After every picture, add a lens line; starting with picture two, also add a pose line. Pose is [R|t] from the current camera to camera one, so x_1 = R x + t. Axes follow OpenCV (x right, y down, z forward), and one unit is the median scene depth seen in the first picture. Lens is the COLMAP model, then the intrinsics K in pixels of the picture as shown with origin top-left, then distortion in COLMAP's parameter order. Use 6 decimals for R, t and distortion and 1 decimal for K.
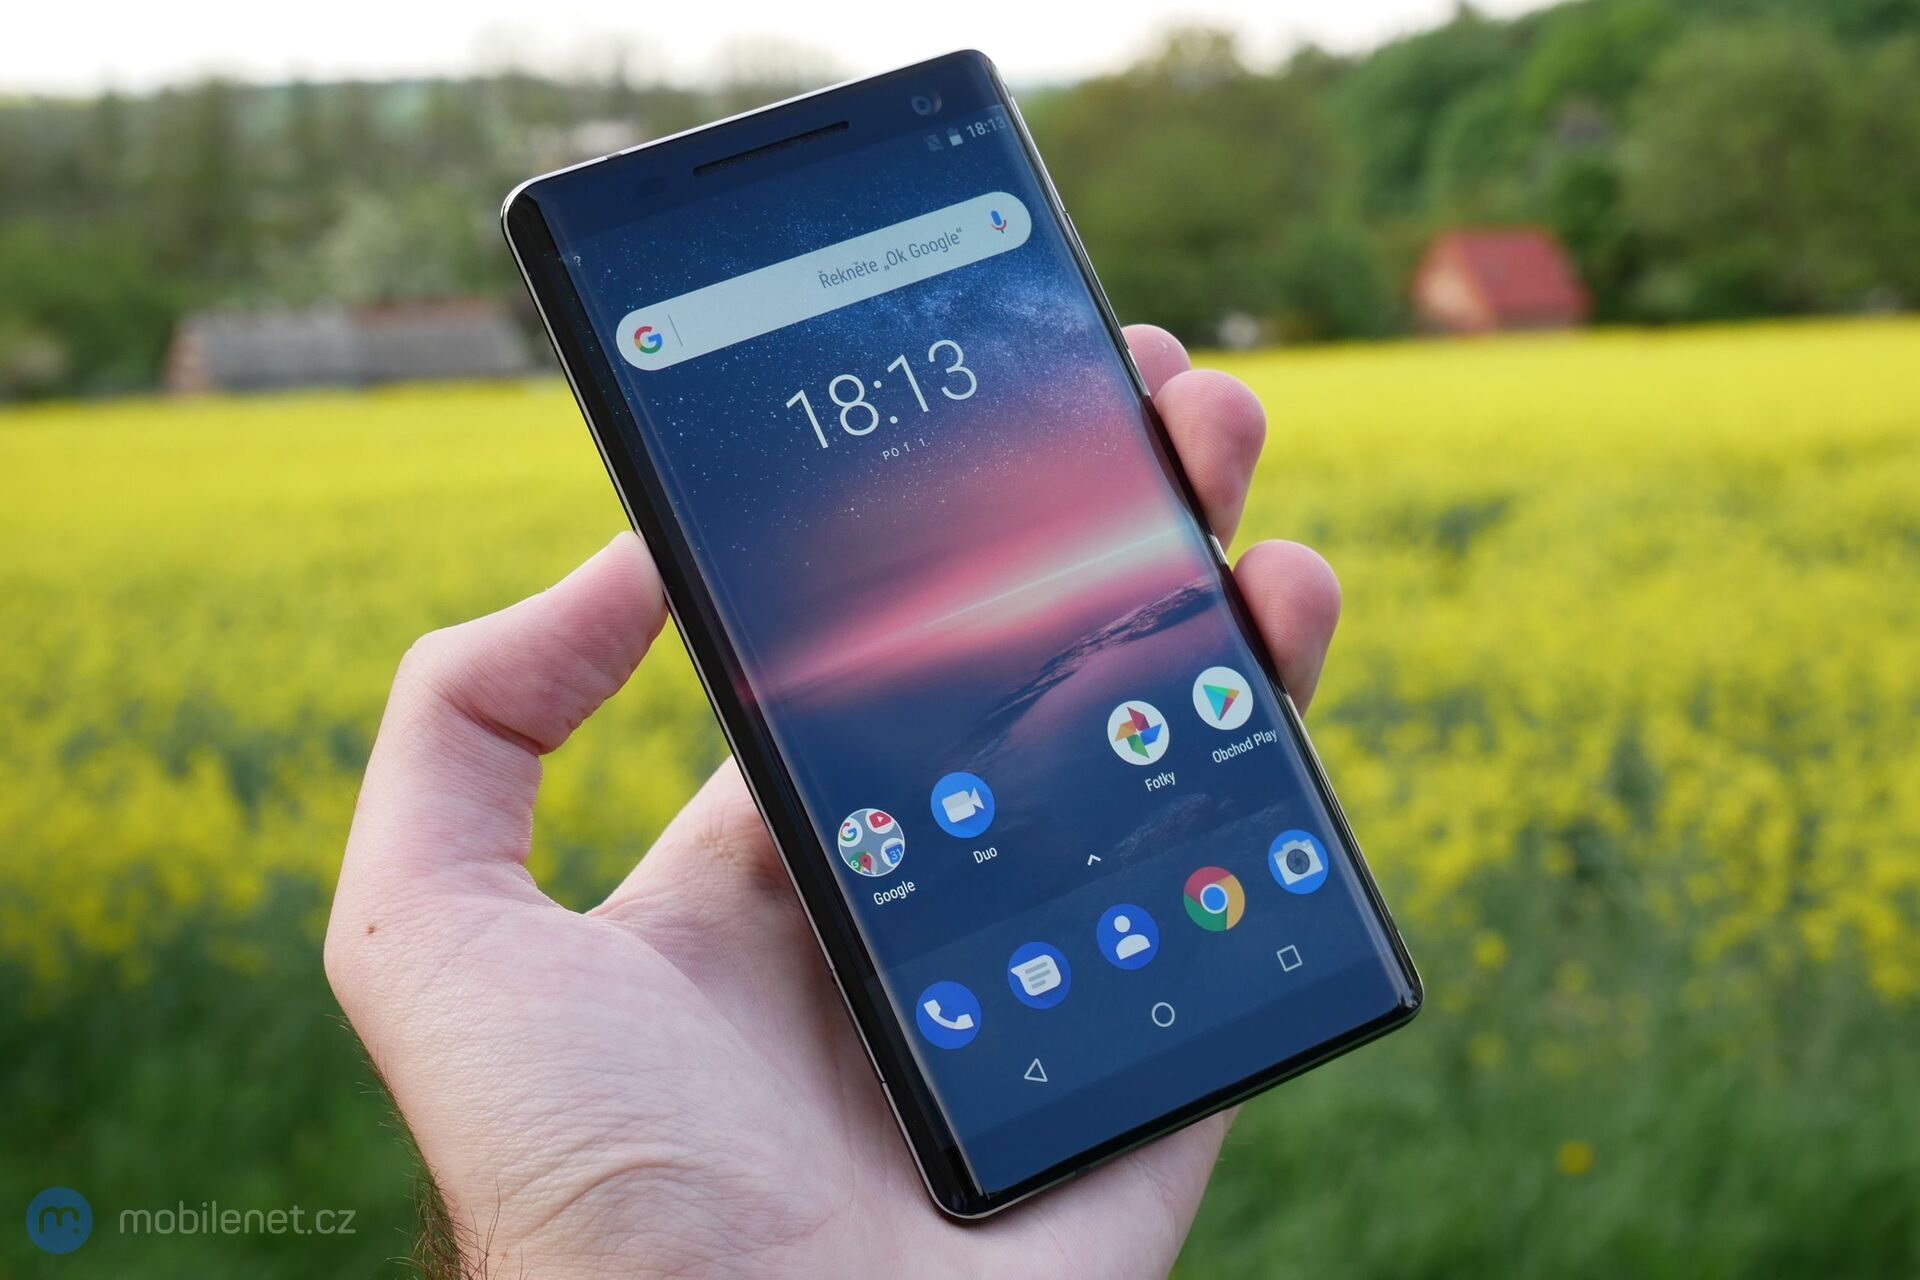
lens RADIAL K [[4008.7, 0, 960.0], [0, 4008.7, 640.0], [0, 0, 1]] dist [-0.218525, 0.137379]
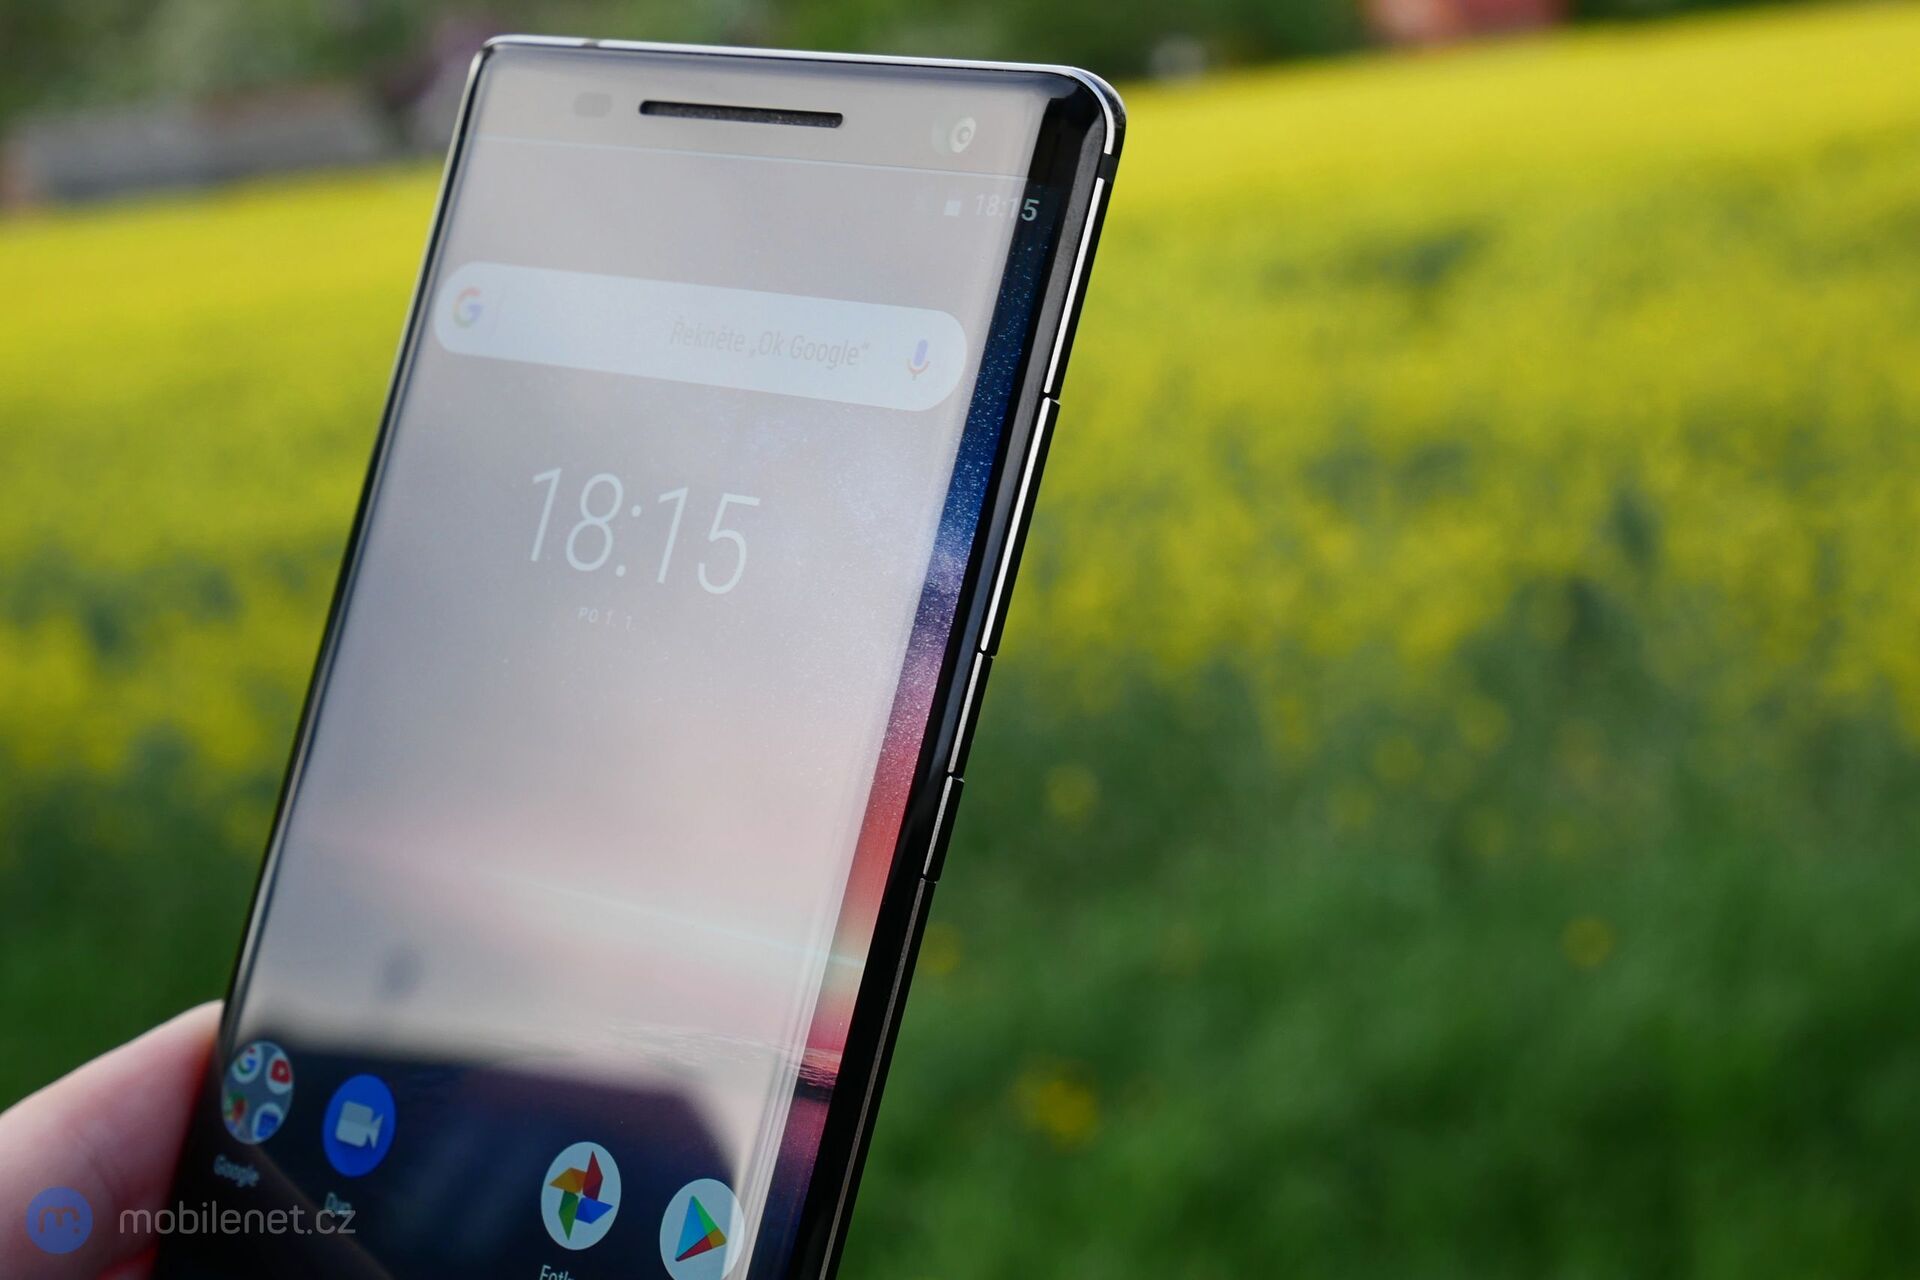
lens RADIAL K [[4008.7, 0, 960.0], [0, 4008.7, 640.0], [0, 0, 1]] dist [-0.218525, 0.137379]
pose [[0.341932, 0.422573, -0.839354, 0.539219], [-0.318808, 0.892383, 0.319396, -0.265258], [0.883993, 0.158381, 0.439854, 0.773346]]
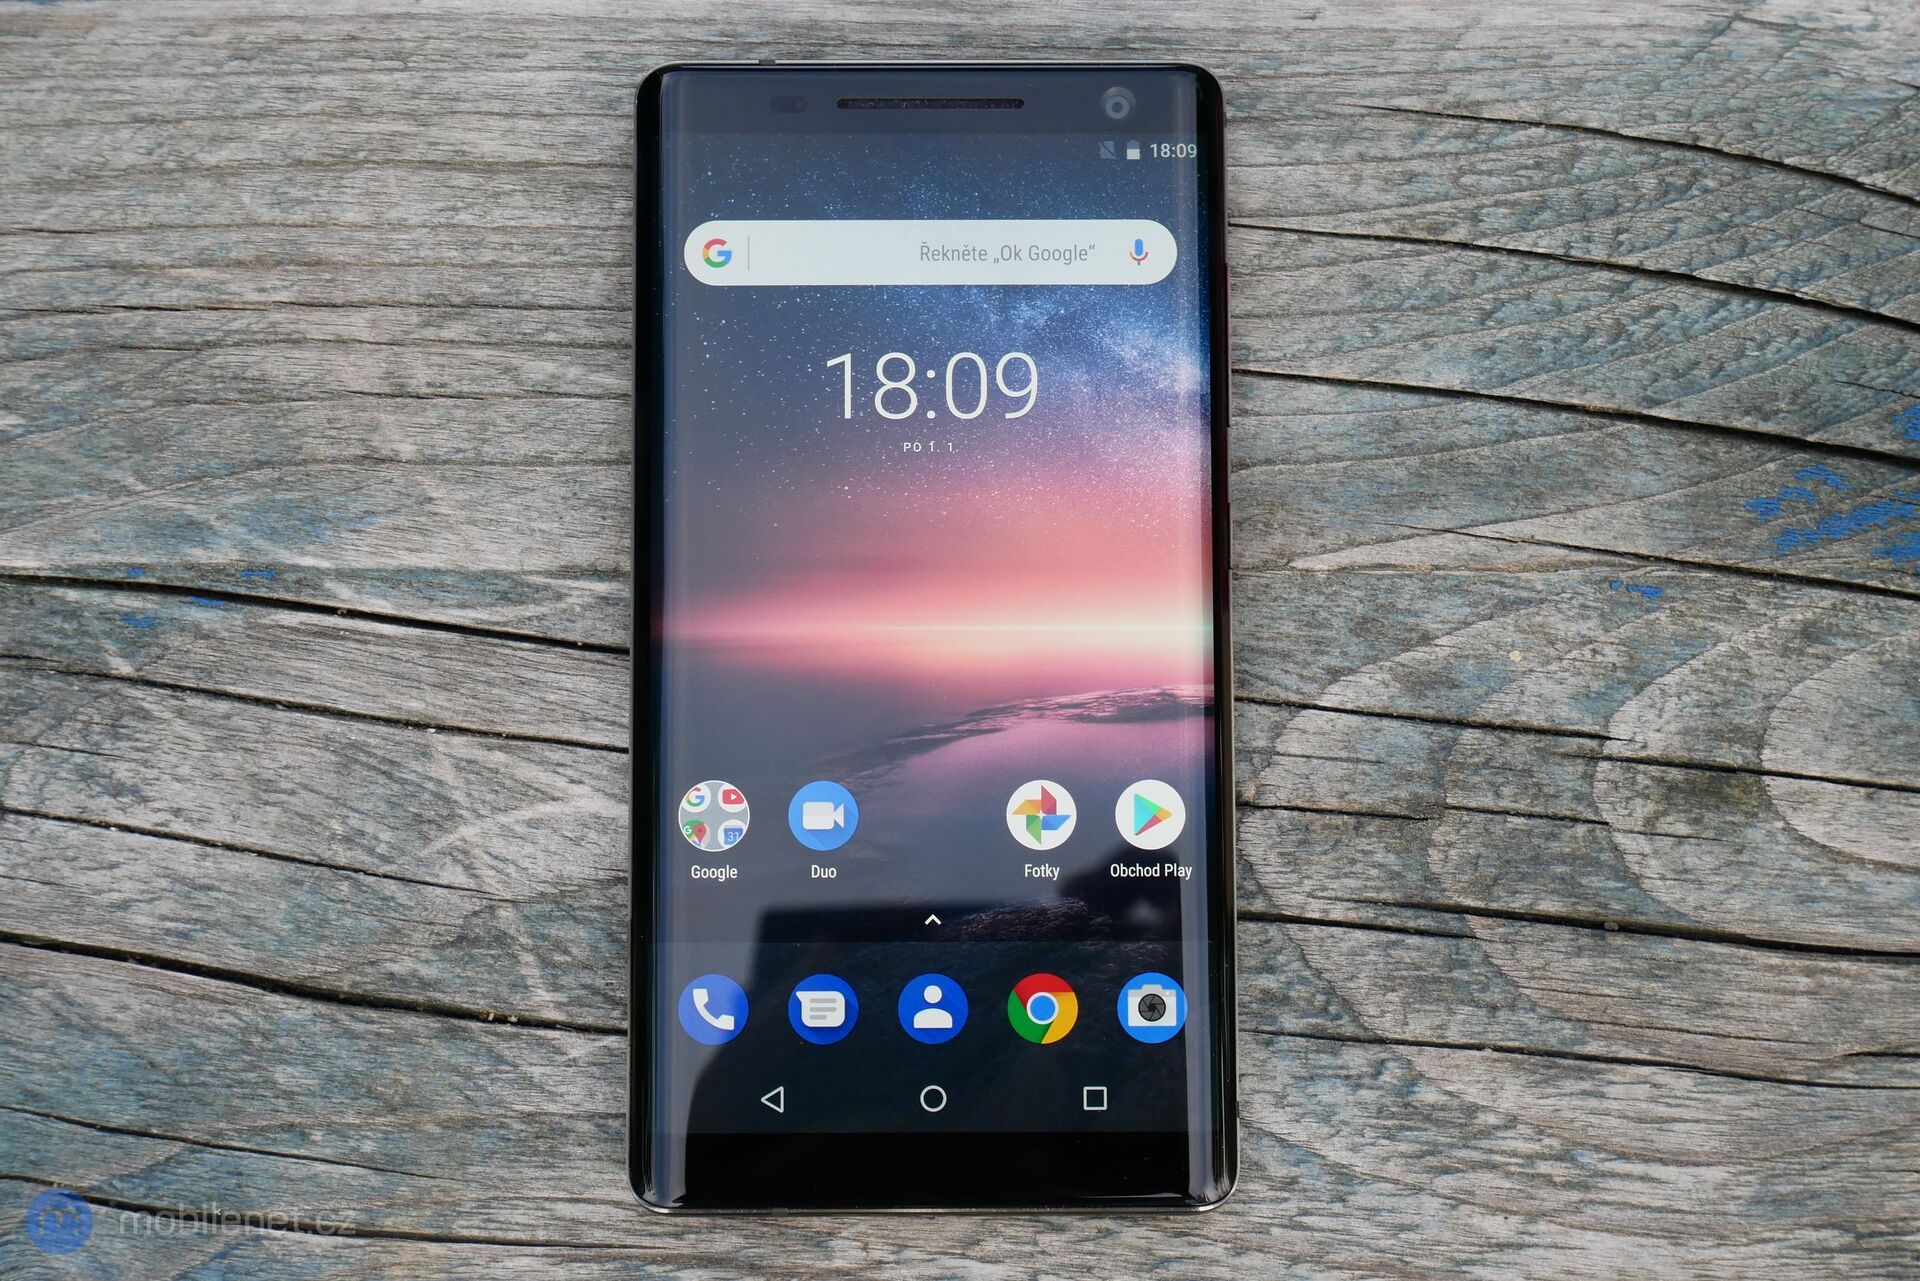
lens RADIAL K [[4008.7, 0, 960.0], [0, 4008.7, 640.5], [0, 0, 1]] dist [-0.218525, 0.137379]
pose [[0.840614, 0.363360, -0.401668, 0.393874], [-0.323426, 0.931600, 0.165883, -0.166047], [0.434470, -0.009534, 0.900636, 0.142326]]
